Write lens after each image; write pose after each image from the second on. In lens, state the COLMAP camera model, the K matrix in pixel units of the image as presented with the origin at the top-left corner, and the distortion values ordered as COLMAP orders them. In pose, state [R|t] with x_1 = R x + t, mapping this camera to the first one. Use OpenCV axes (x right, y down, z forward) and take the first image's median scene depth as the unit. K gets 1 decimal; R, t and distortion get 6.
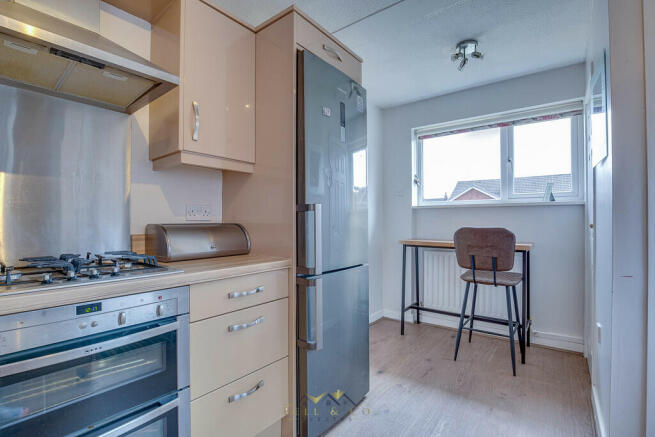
lens RADIAL K [[315.3, 0, 327.5], [0, 315.3, 218.5], [0, 0, 1]] dist [-0.003308, -0.000314]
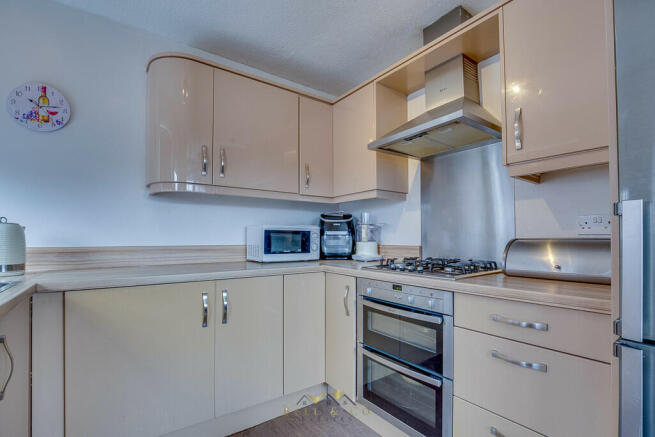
lens RADIAL K [[310.2, 0, 332.1], [0, 310.2, 235.3], [0, 0, 1]] dist [-0.000926, -0.000141]
pose [[-0.280570, -0.005309, -0.959819, 0.794965], [0.015451, 0.999830, -0.010046, 0.010382], [0.959709, -0.017648, -0.280440, 0.934835]]
